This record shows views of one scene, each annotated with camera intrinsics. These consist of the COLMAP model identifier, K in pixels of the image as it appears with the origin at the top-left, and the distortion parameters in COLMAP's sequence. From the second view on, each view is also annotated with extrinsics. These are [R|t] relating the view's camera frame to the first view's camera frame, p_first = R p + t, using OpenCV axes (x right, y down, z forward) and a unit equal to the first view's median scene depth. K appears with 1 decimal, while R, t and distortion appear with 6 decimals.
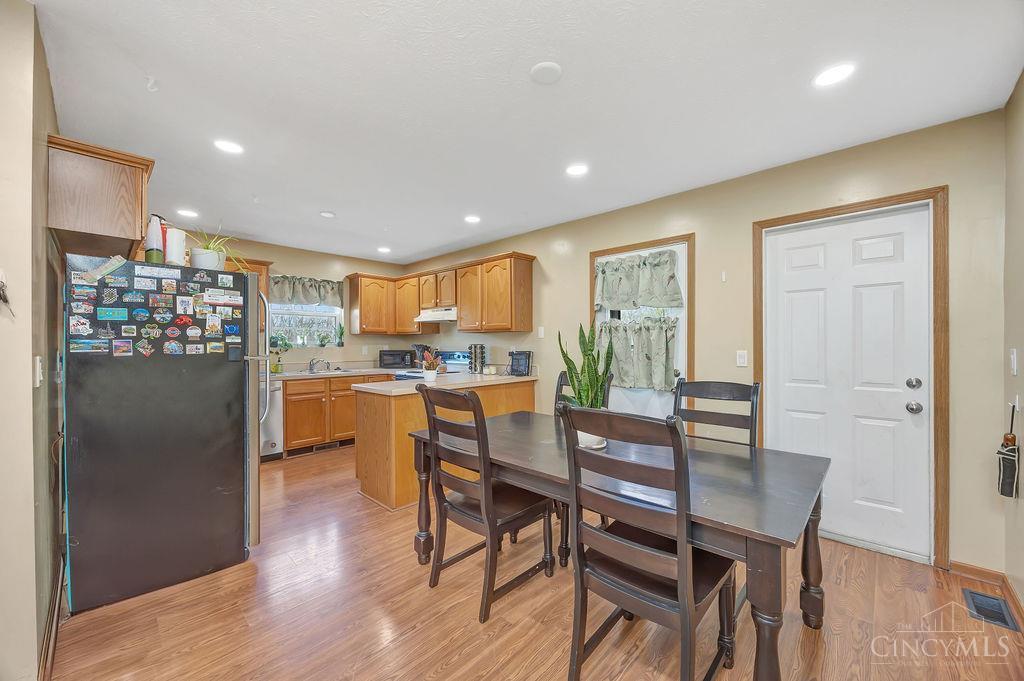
lens RADIAL K [[391.8, 0, 515.2], [0, 391.8, 345.6], [0, 0, 1]] dist [-0.013101, -0.000039]
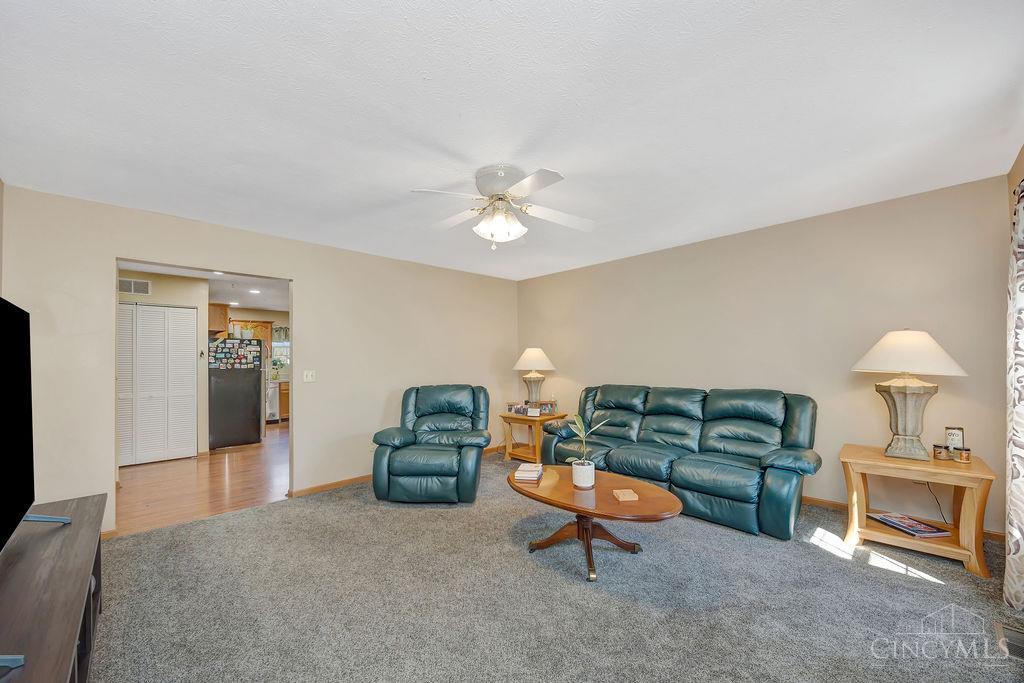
lens RADIAL K [[386.2, 0, 510.0], [0, 386.2, 359.9], [0, 0, 1]] dist [-0.012399, -0.000111]
pose [[0.999685, -0.002861, -0.024922, 0.558188], [0.002660, 0.999964, -0.008088, -0.005406], [0.024944, 0.008019, 0.999657, -0.821314]]
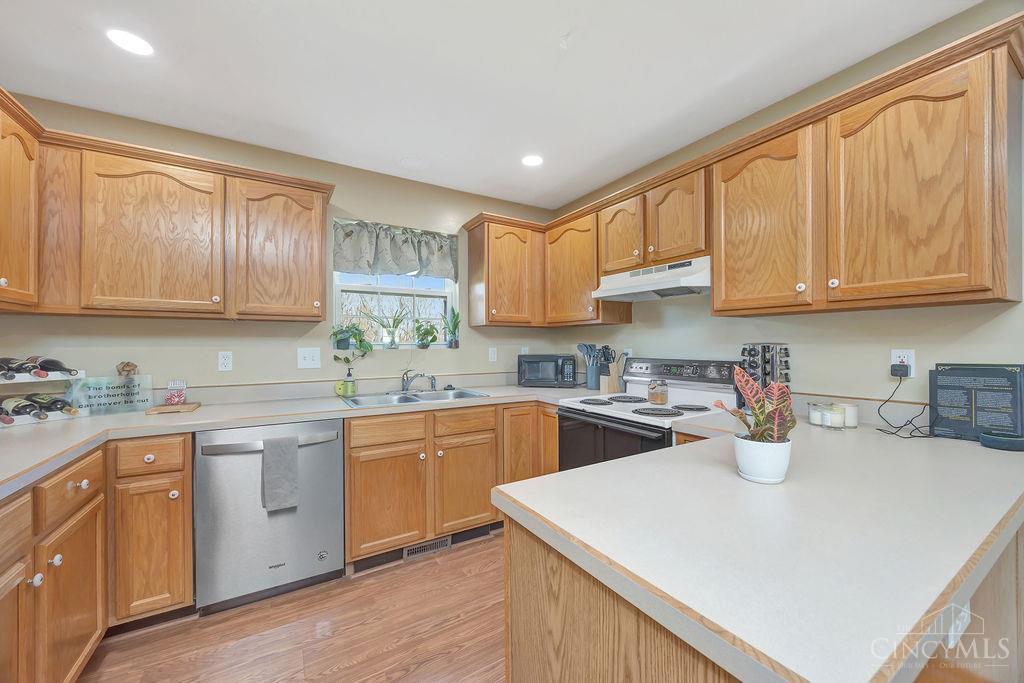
lens RADIAL K [[391.8, 0, 510.7], [0, 391.8, 346.0], [0, 0, 1]] dist [-0.013101, -0.000039]
pose [[0.963659, 0.000207, -0.267136, -0.241460], [-0.000663, 0.999998, -0.001617, 0.000274], [0.267136, 0.001735, 0.963657, 0.532090]]
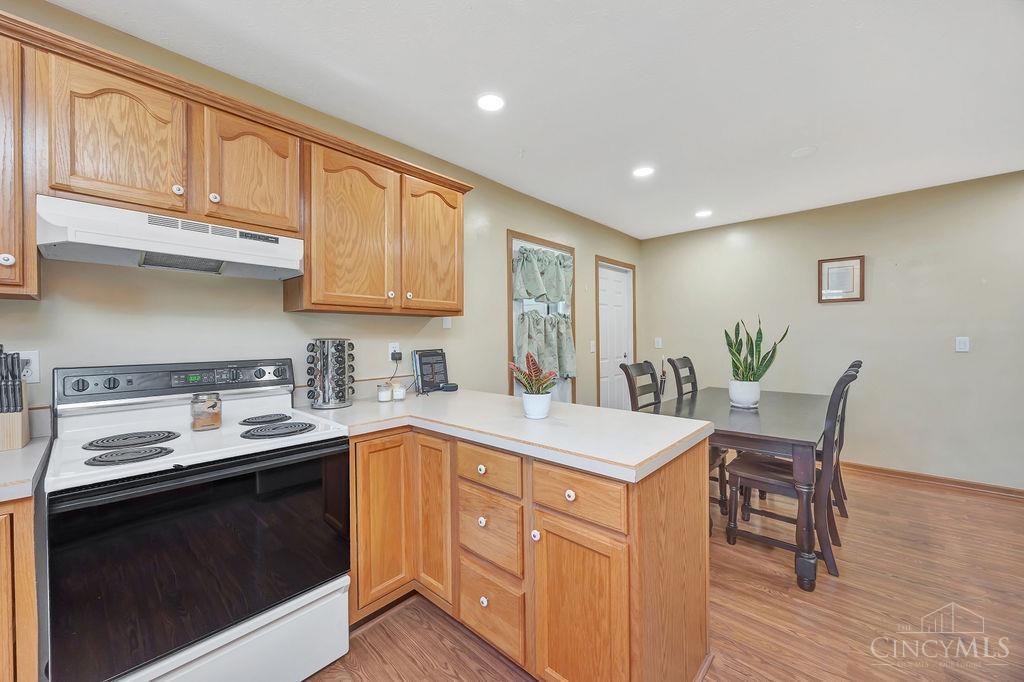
lens RADIAL K [[391.8, 0, 509.6], [0, 391.8, 334.7], [0, 0, 1]] dist [-0.013101, -0.000039]
pose [[-0.013075, 0.003529, 0.999908, -0.517169], [0.006905, 0.999970, -0.003439, -0.004571], [-0.999891, 0.006859, -0.013099, 0.795677]]
